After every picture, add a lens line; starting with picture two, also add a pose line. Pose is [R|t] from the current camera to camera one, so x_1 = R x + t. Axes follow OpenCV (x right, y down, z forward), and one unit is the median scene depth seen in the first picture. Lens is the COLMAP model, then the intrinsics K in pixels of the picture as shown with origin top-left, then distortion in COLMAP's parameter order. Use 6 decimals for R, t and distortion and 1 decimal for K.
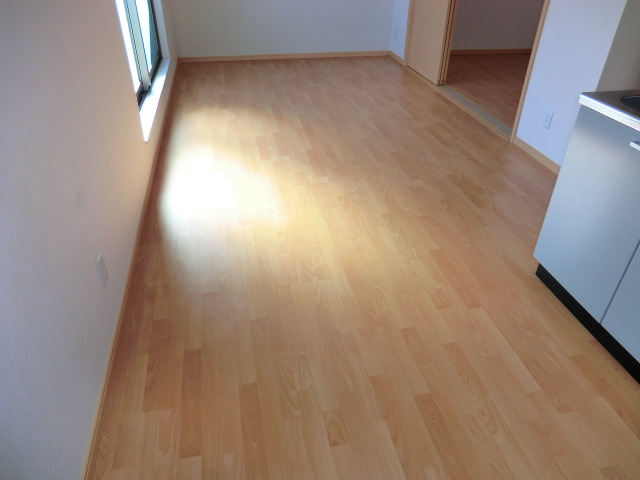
lens RADIAL K [[461.1, 0, 322.7], [0, 461.1, 242.1], [0, 0, 1]] dist [-0.086255, 0.079102]
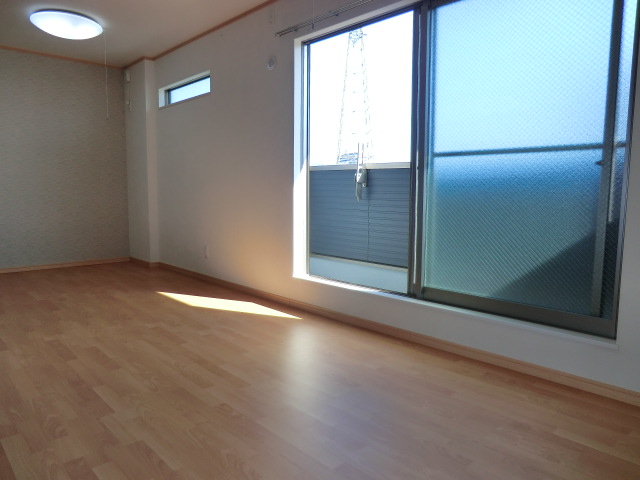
lens RADIAL K [[461.1, 0, 322.7], [0, 461.1, 242.1], [0, 0, 1]] dist [-0.086255, 0.079102]
pose [[-0.854144, 0.043838, -0.518186, 0.183395], [-0.304966, 0.764891, 0.567395, -0.918027], [0.421229, 0.642666, -0.639958, 1.567776]]
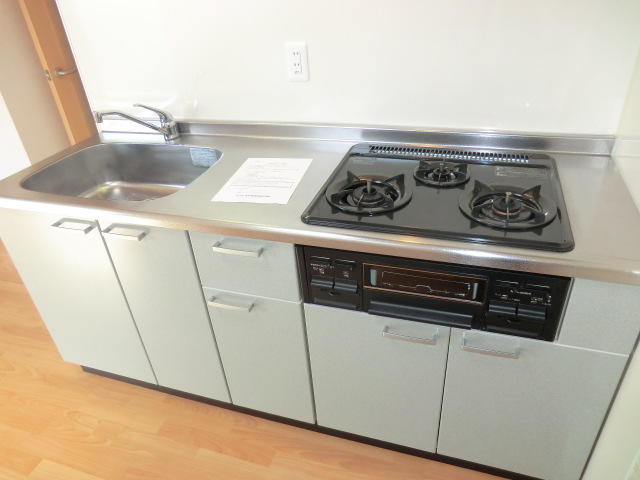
lens RADIAL K [[461.1, 0, 322.7], [0, 461.1, 242.1], [0, 0, 1]] dist [-0.086255, 0.079102]
pose [[0.499438, -0.498245, 0.708741, 0.135931], [0.544026, 0.817037, 0.191011, -0.032850], [-0.674238, 0.290175, 0.679118, 0.008697]]
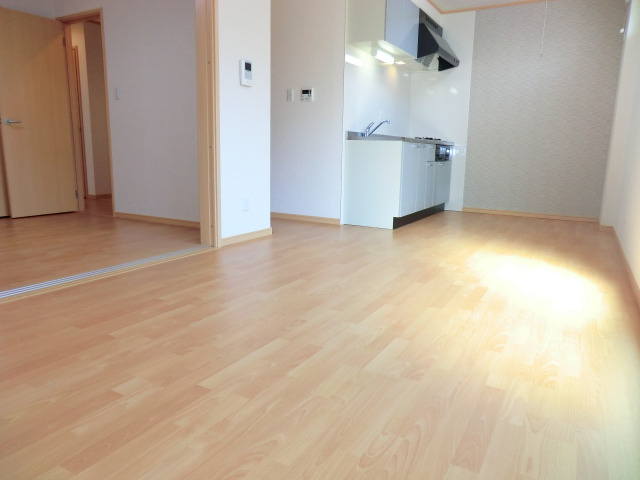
lens RADIAL K [[461.1, 0, 322.7], [0, 461.1, 242.1], [0, 0, 1]] dist [-0.086255, 0.079102]
pose [[-0.748137, -0.157520, 0.644576, -0.410337], [0.349790, 0.731855, 0.584838, -0.793964], [-0.563860, 0.663005, -0.492429, 1.480440]]
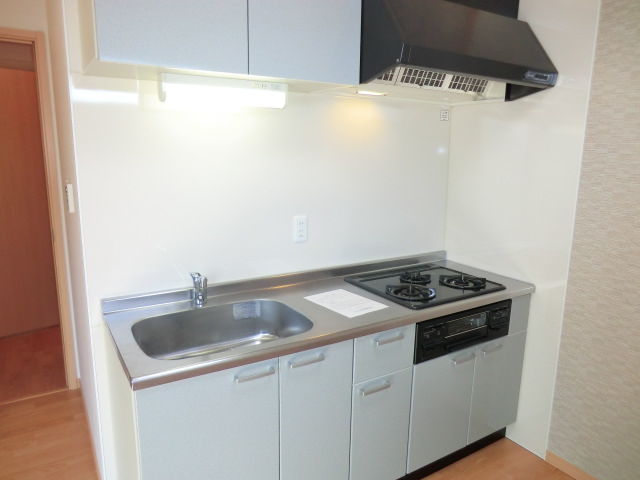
lens RADIAL K [[461.1, 0, 322.7], [0, 461.1, 242.1], [0, 0, 1]] dist [-0.086255, 0.079102]
pose [[-0.349810, -0.200539, 0.915105, -0.086653], [0.509203, 0.779222, 0.365411, -0.320278], [-0.786349, 0.593798, -0.170465, 0.384568]]
